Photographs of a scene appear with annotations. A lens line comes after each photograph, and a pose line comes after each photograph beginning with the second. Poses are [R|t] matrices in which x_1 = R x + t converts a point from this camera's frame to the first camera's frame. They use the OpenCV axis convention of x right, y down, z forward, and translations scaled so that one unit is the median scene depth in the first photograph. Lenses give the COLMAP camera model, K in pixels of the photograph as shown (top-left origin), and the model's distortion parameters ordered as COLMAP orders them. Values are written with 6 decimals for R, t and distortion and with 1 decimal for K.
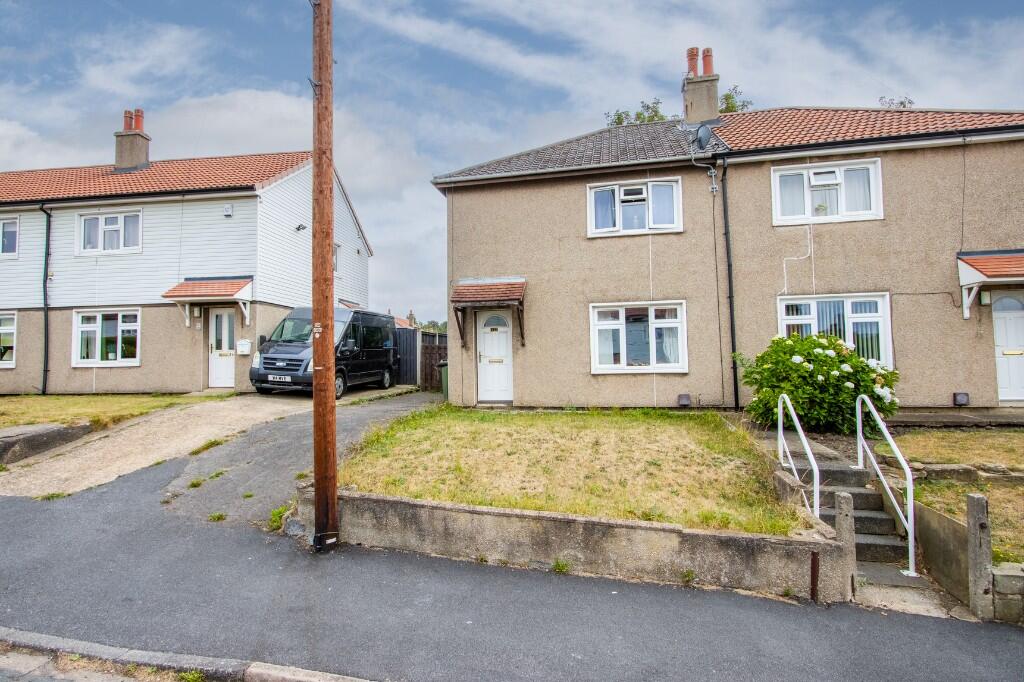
lens RADIAL K [[538.1, 0, 511.2], [0, 538.1, 337.4], [0, 0, 1]] dist [-0.011880, 0.000969]
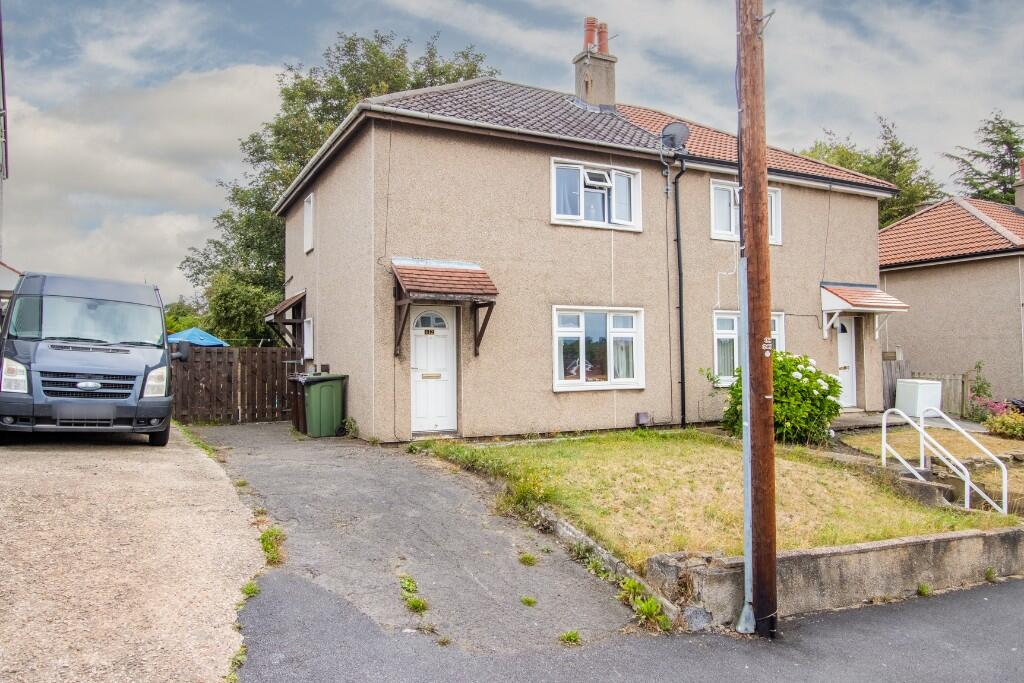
lens RADIAL K [[716.1, 0, 510.7], [0, 716.1, 342.4], [0, 0, 1]] dist [0.007516, -0.004773]
pose [[0.758797, 0.025392, 0.650832, -0.618595], [-0.031027, 0.999515, -0.002822, -0.001538], [-0.650588, -0.018052, 0.759217, 0.225208]]
